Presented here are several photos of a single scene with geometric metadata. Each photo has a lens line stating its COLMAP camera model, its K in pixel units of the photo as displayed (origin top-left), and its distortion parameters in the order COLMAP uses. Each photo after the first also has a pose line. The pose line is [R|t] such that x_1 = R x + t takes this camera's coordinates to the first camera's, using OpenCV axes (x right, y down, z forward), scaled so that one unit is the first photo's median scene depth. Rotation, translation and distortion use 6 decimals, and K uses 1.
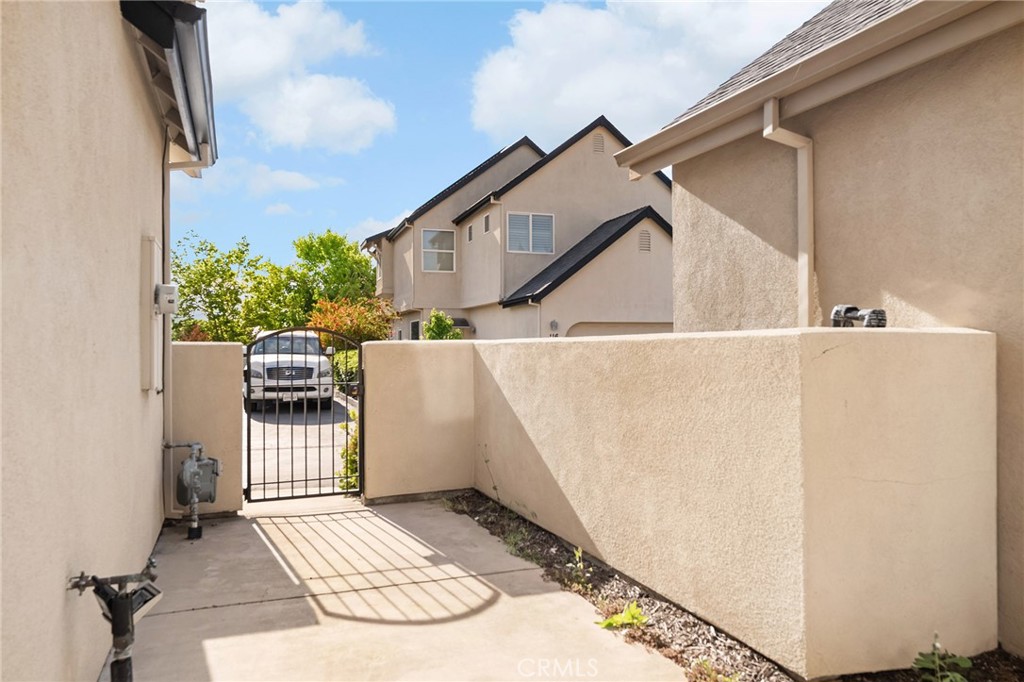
lens RADIAL K [[705.0, 0, 512.0], [0, 705.0, 341.0], [0, 0, 1]] dist [0.001047, 0.000345]
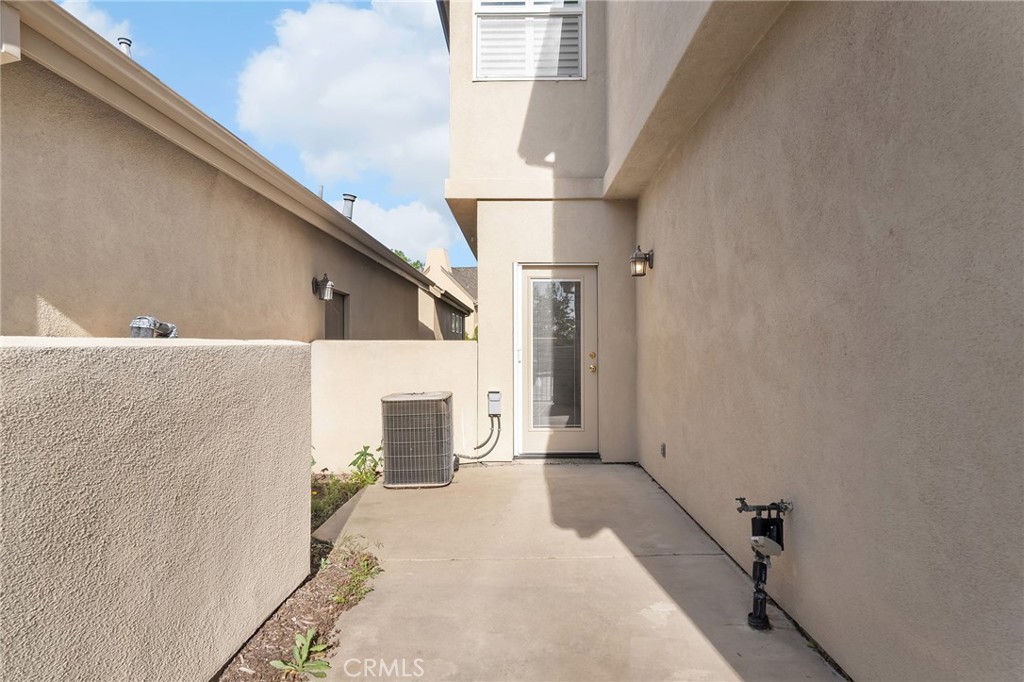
lens RADIAL K [[587.4, 0, 512.0], [0, 587.4, 341.0], [0, 0, 1]] dist [-0.000354, -0.000112]
pose [[-0.925487, 0.011871, 0.378592, -0.358523], [0.005376, 0.999820, -0.018208, 0.005063], [-0.378740, -0.014816, -0.925384, 1.542856]]
